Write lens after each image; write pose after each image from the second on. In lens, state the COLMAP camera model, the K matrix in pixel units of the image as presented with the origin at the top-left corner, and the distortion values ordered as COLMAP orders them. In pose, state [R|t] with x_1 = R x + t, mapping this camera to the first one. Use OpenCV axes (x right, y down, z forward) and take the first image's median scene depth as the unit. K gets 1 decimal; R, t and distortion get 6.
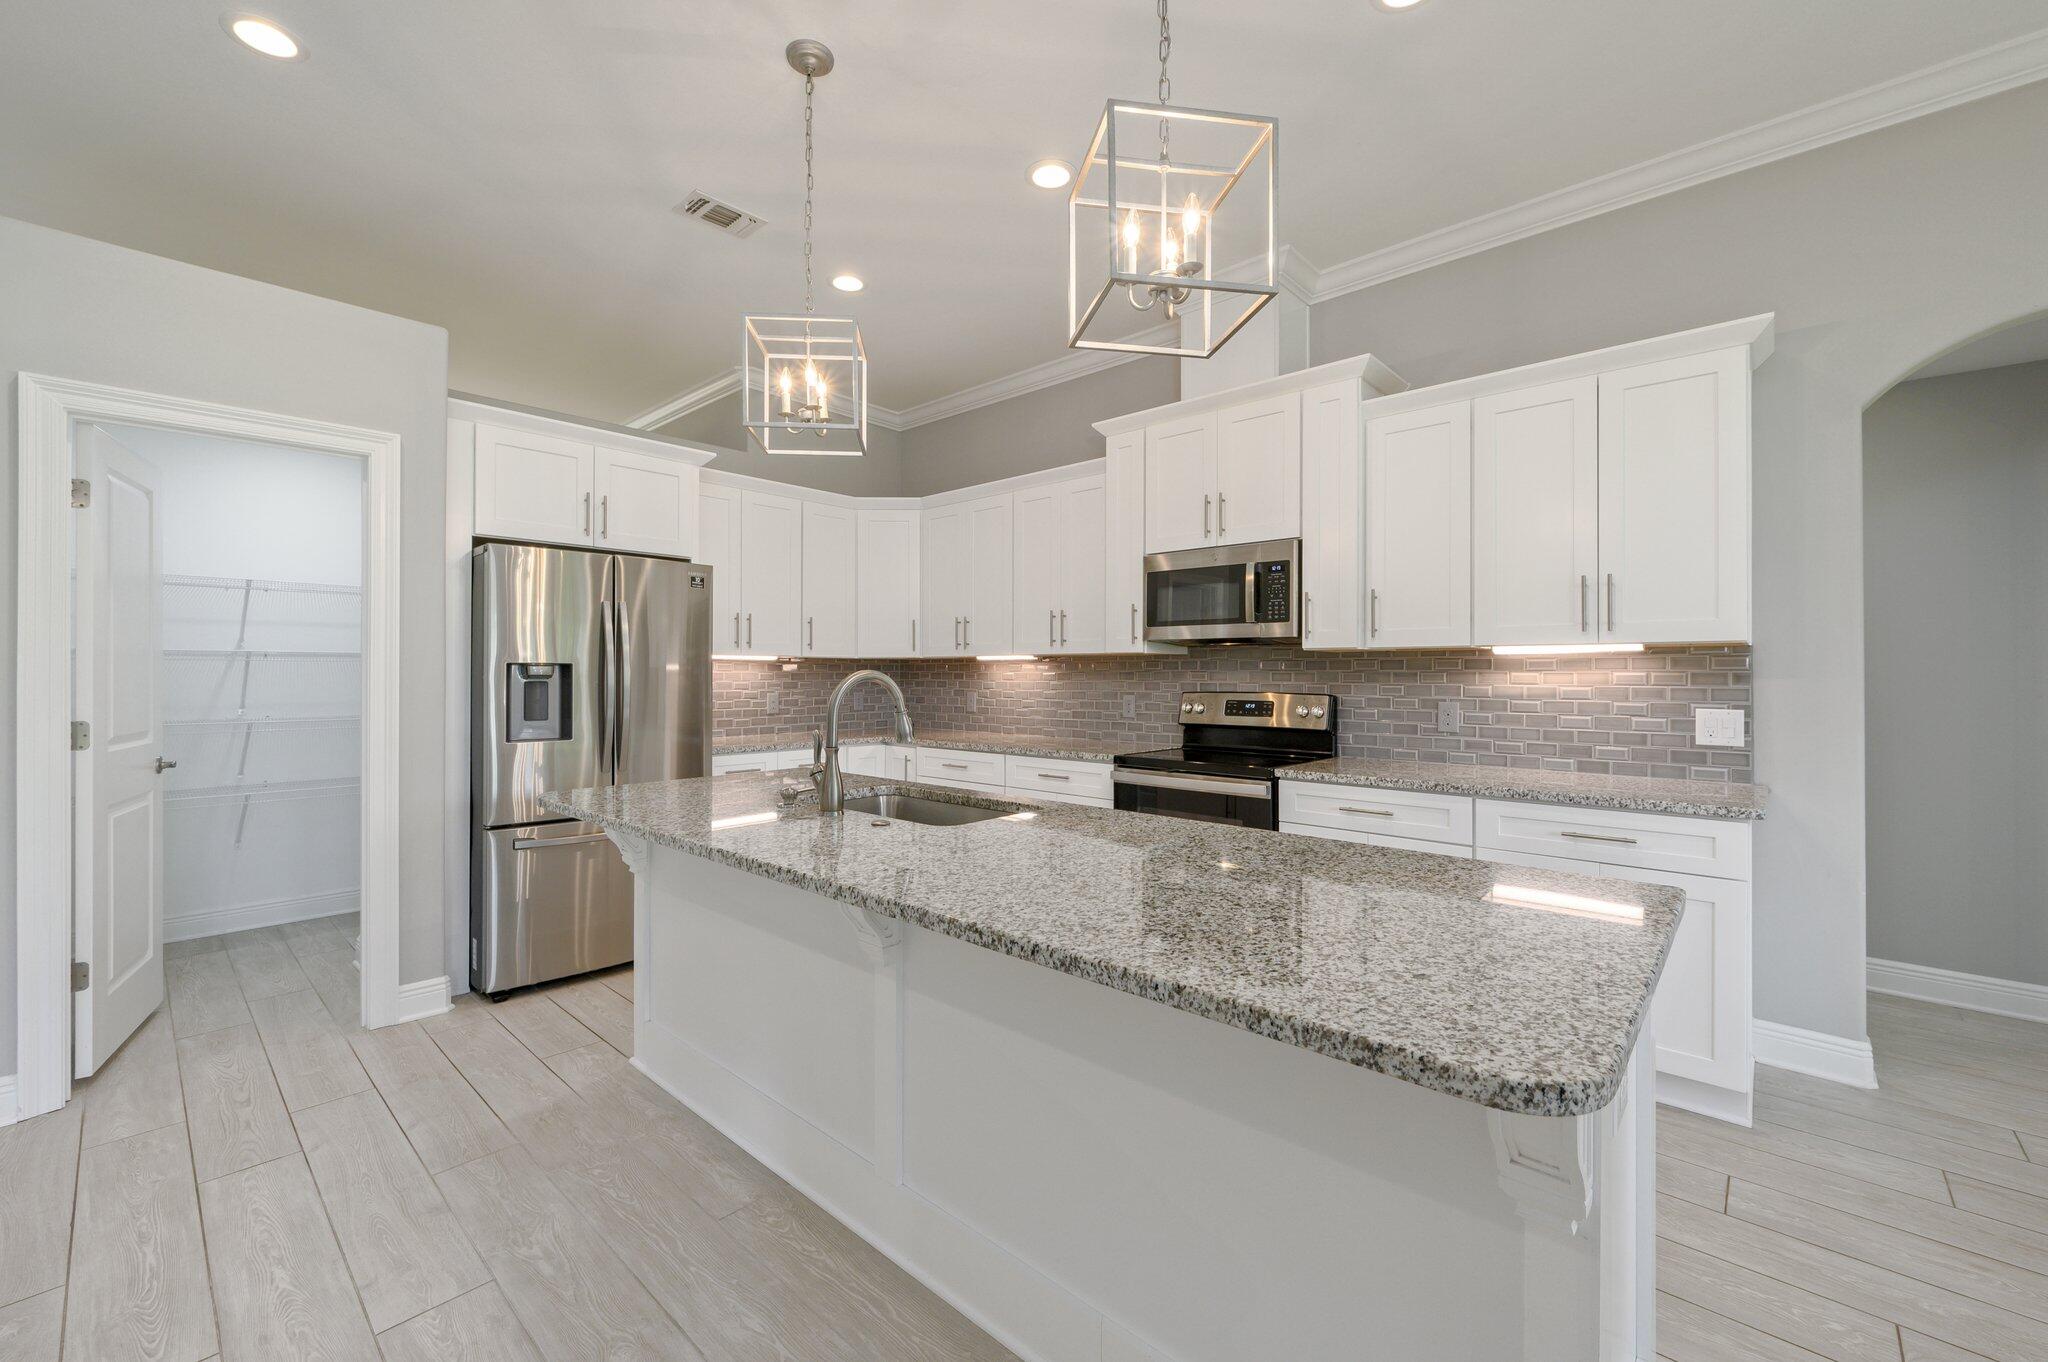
lens RADIAL K [[834.3, 0, 1024.4], [0, 834.3, 664.5], [0, 0, 1]] dist [0.001190, 0.000491]
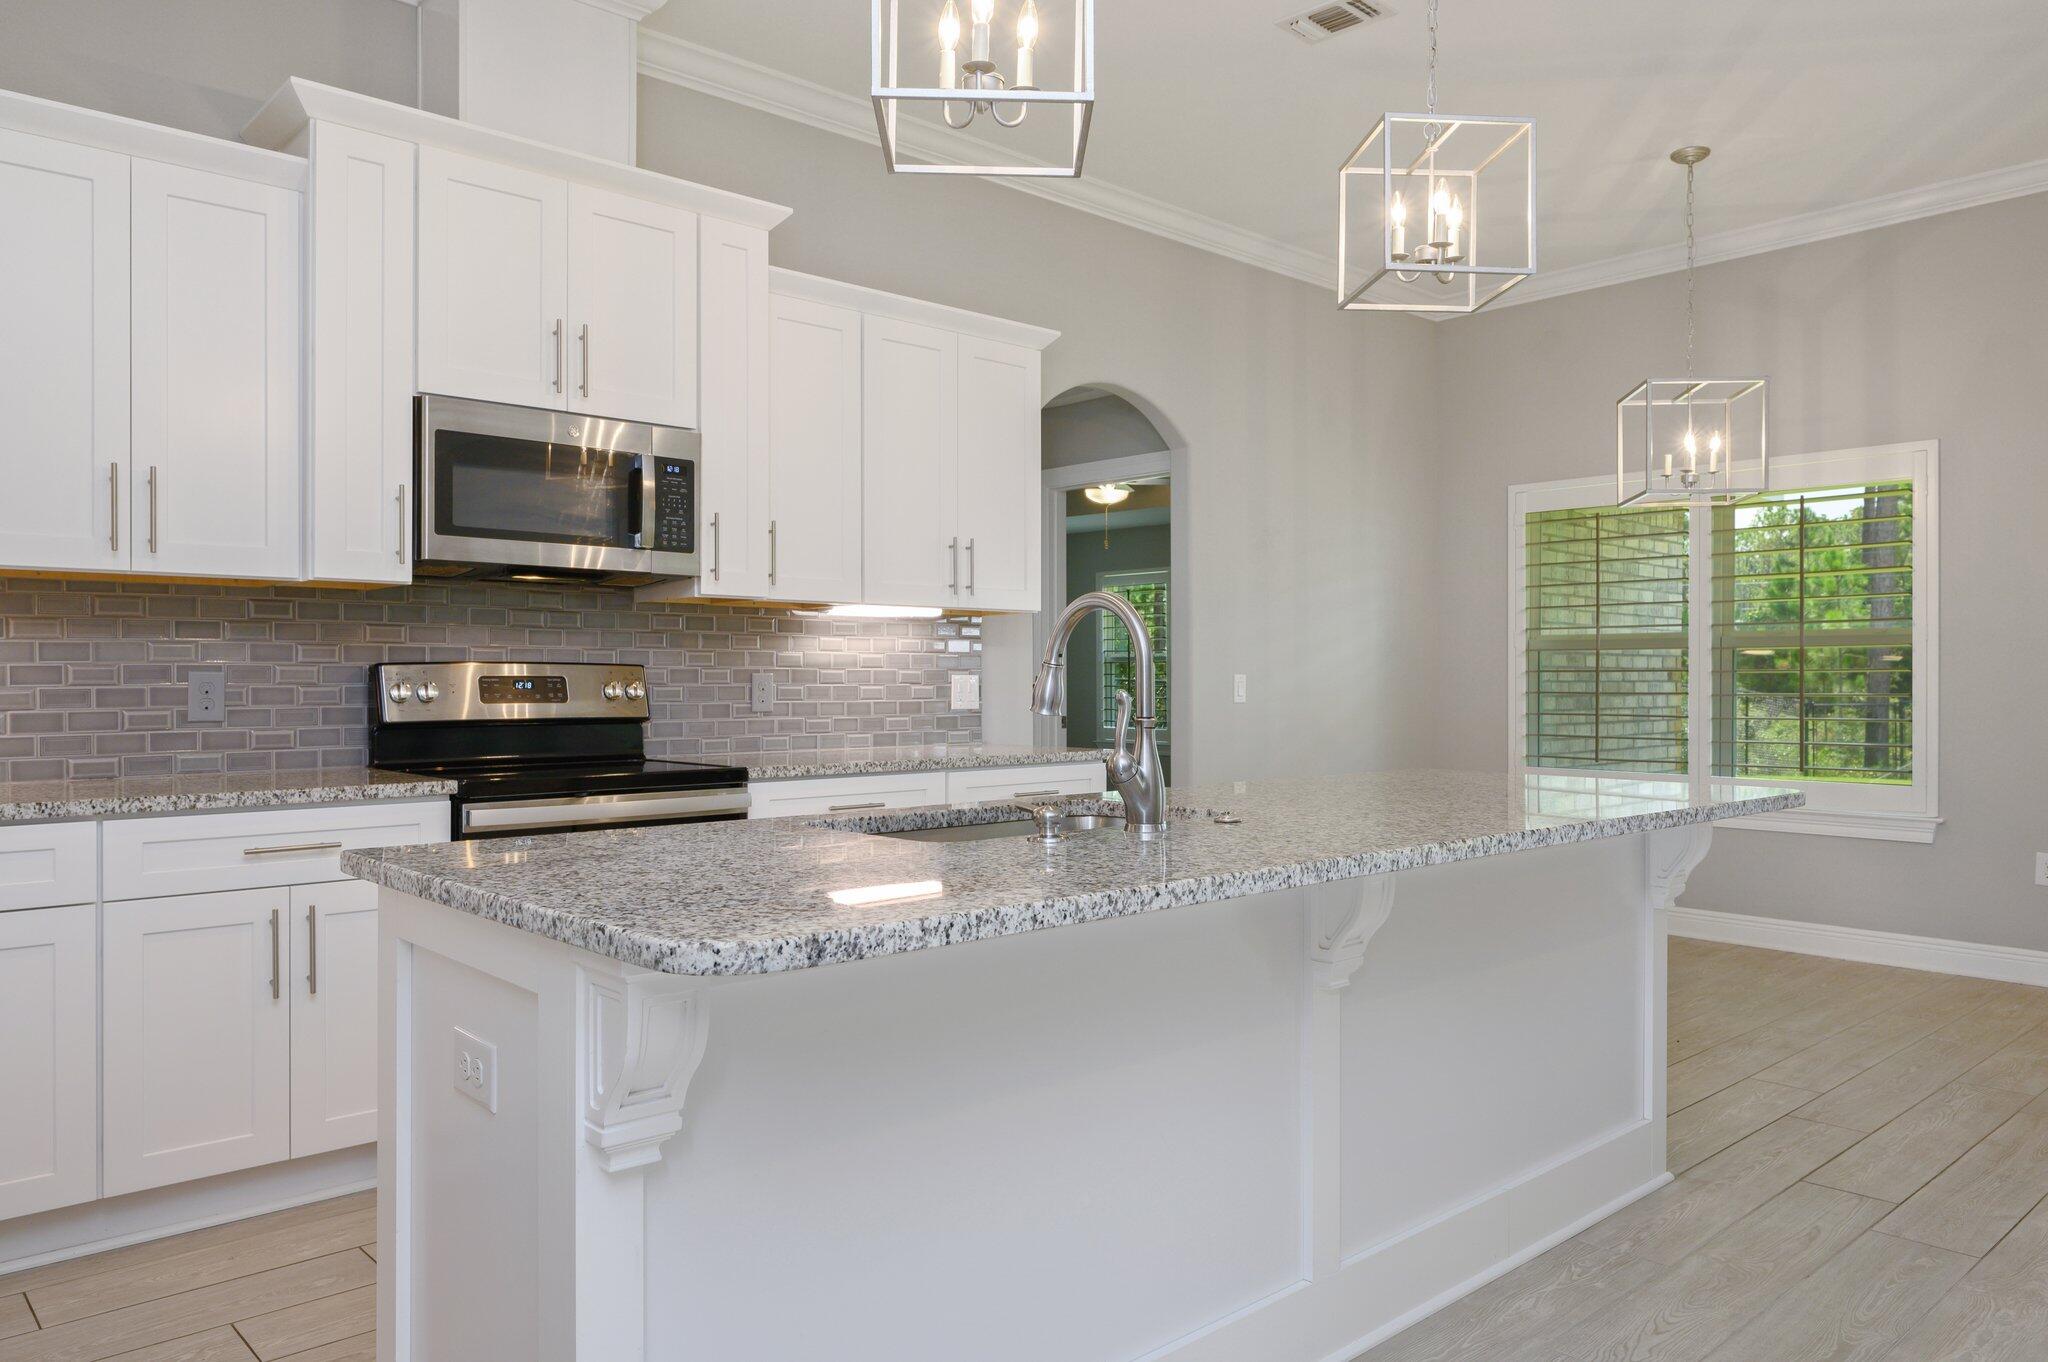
lens RADIAL K [[1414.8, 0, 1029.1], [0, 1414.8, 679.8], [0, 0, 1]] dist [-0.000948, -0.002721]
pose [[0.086780, -0.001841, 0.996226, -0.786451], [-0.010346, 0.999943, 0.002749, 0.044293], [-0.996174, -0.010546, 0.086756, 0.629103]]
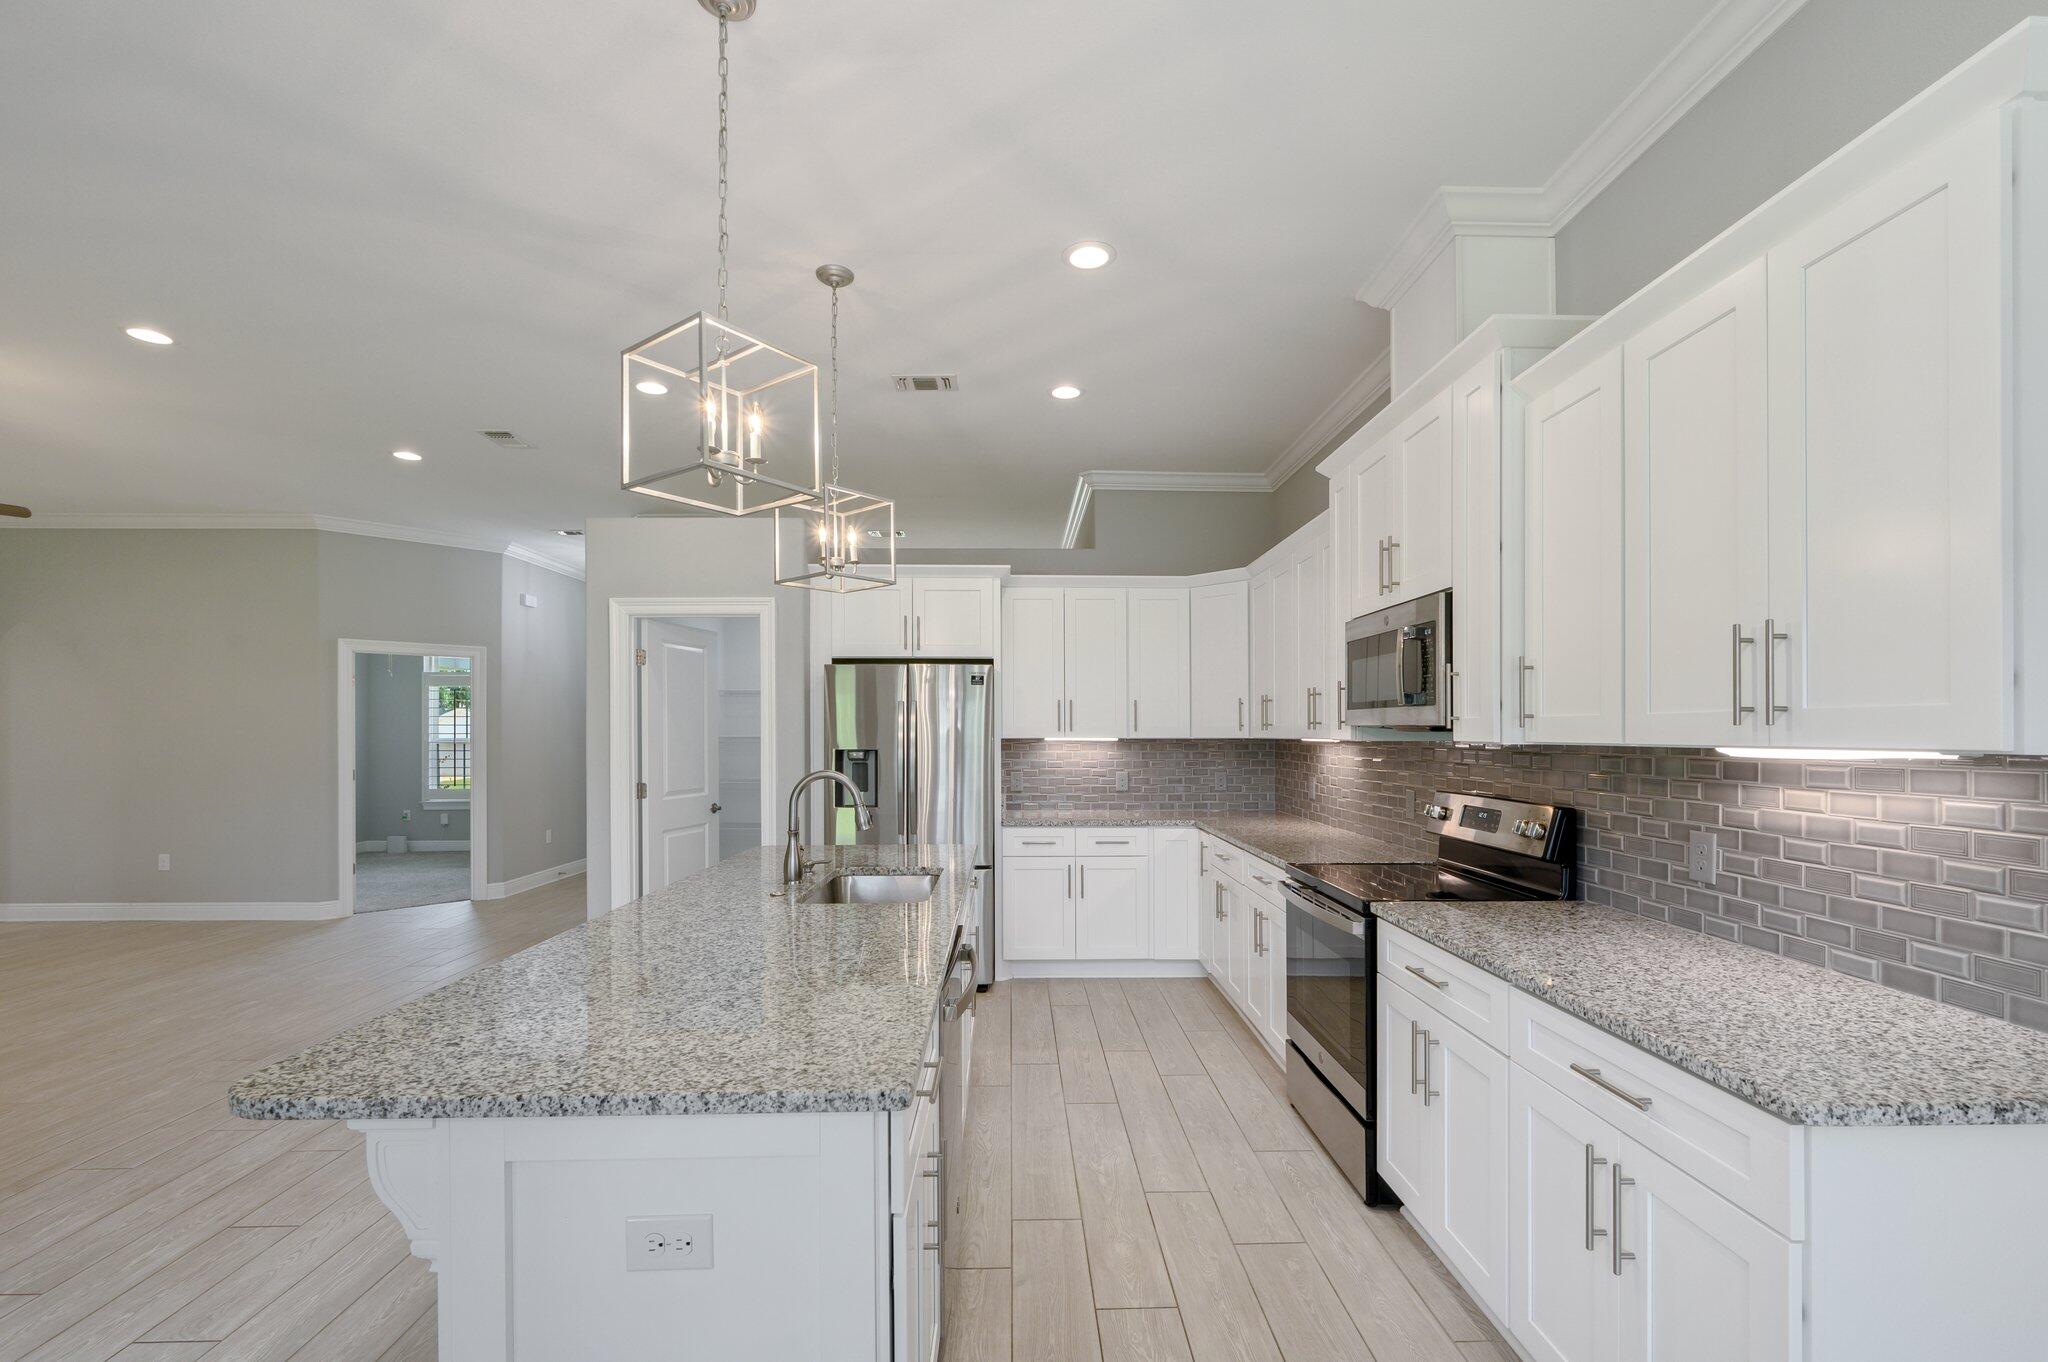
lens RADIAL K [[881.4, 0, 1033.1], [0, 881.4, 730.6], [0, 0, 1]] dist [-0.000444, -0.000052]
pose [[0.692804, -0.002917, -0.721120, 0.626054], [0.009173, 0.999947, 0.004767, -0.035394], [0.721068, -0.009918, 0.692794, 0.208371]]
